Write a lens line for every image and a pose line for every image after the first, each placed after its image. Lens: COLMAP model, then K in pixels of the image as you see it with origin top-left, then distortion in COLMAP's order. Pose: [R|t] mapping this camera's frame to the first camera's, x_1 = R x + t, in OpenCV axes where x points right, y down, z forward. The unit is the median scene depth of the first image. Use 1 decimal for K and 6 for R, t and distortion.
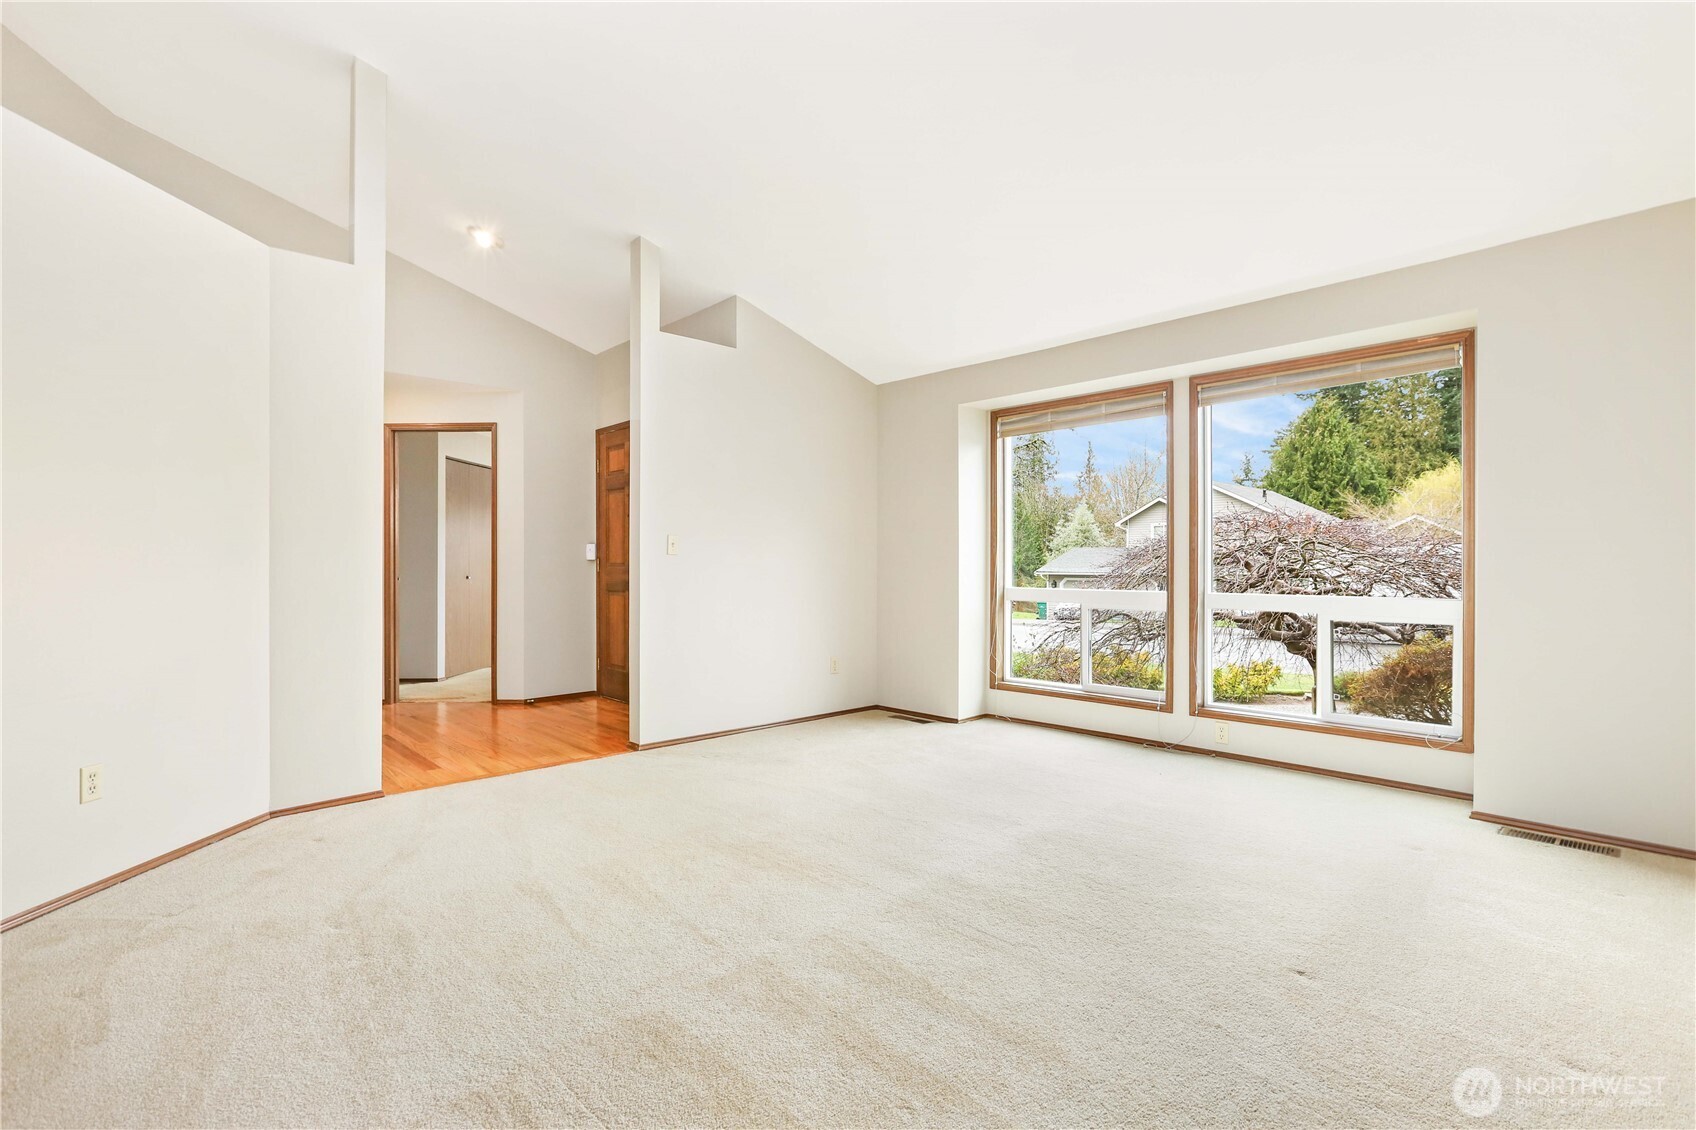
lens RADIAL K [[781.8, 0, 849.7], [0, 781.8, 567.7], [0, 0, 1]] dist [-0.019285, 0.001420]
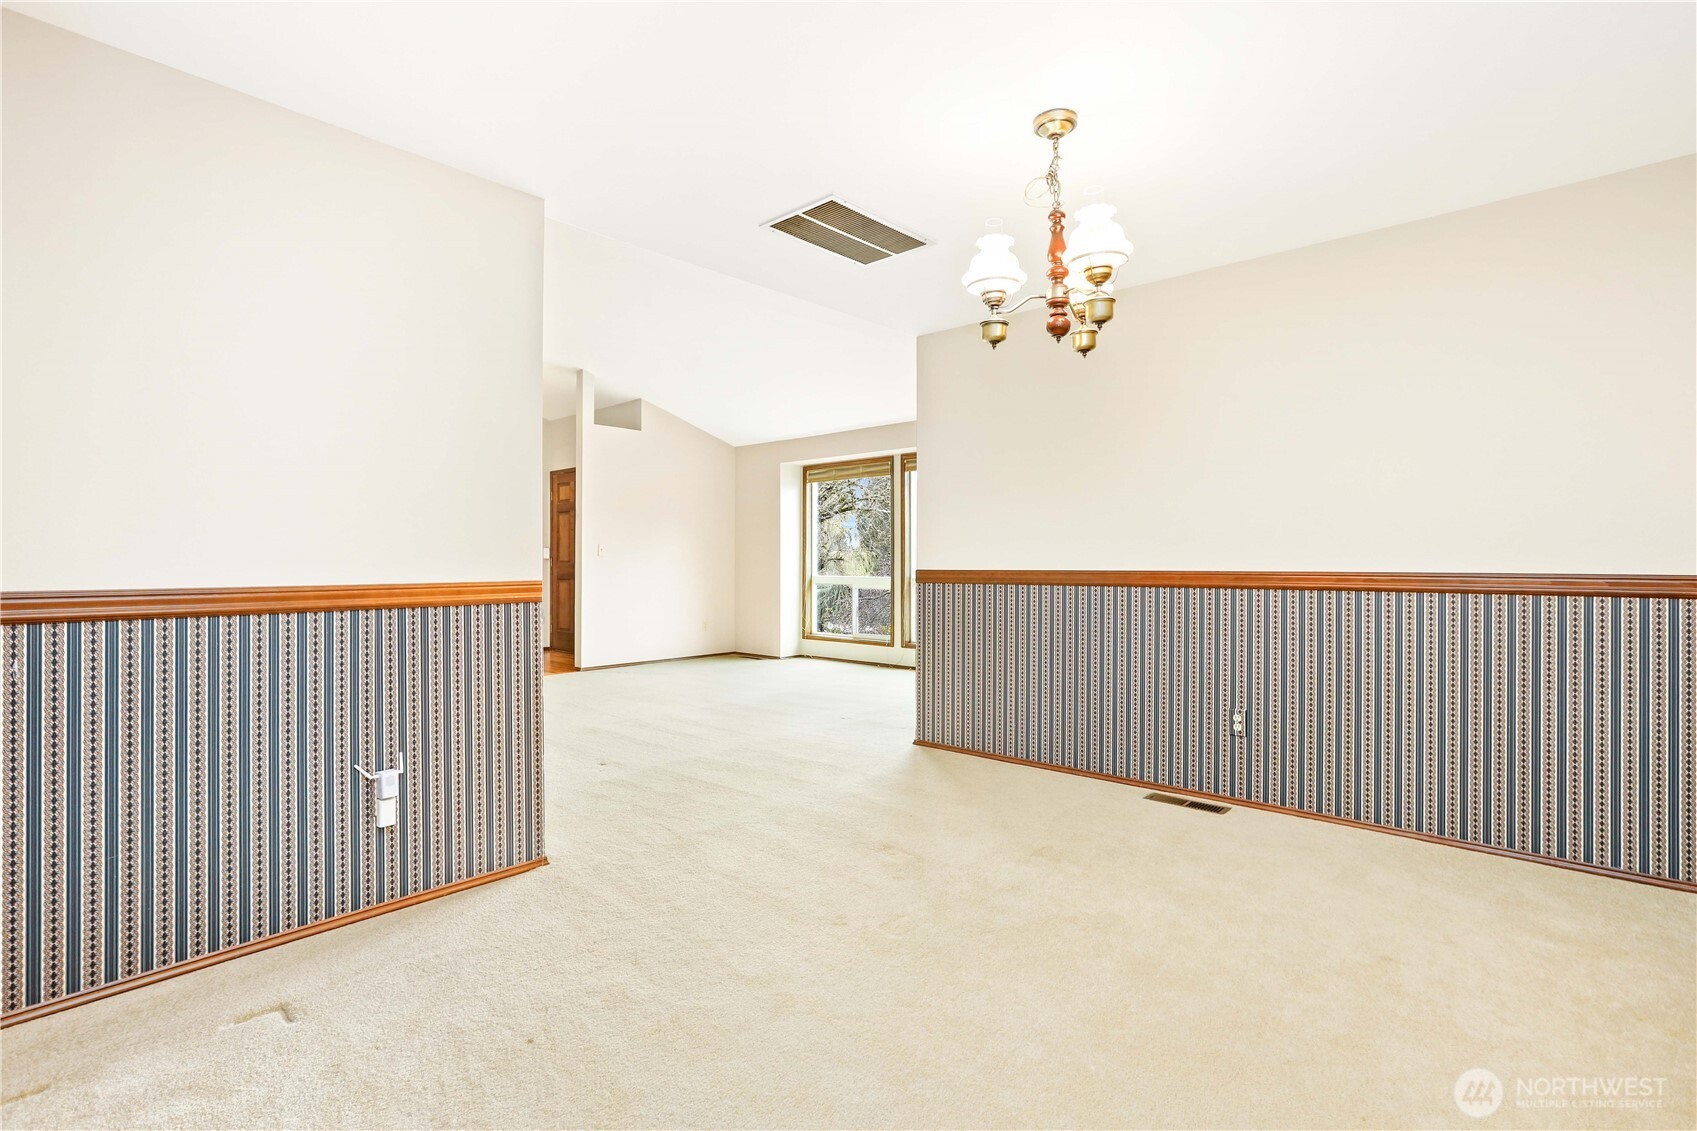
lens RADIAL K [[782.2, 0, 845.8], [0, 782.2, 562.9], [0, 0, 1]] dist [-0.019285, 0.001420]
pose [[0.997803, 0.000010, 0.066254, 0.162211], [0.000361, 0.999984, -0.005577, 0.007346], [-0.066253, 0.005588, 0.997787, -0.617030]]
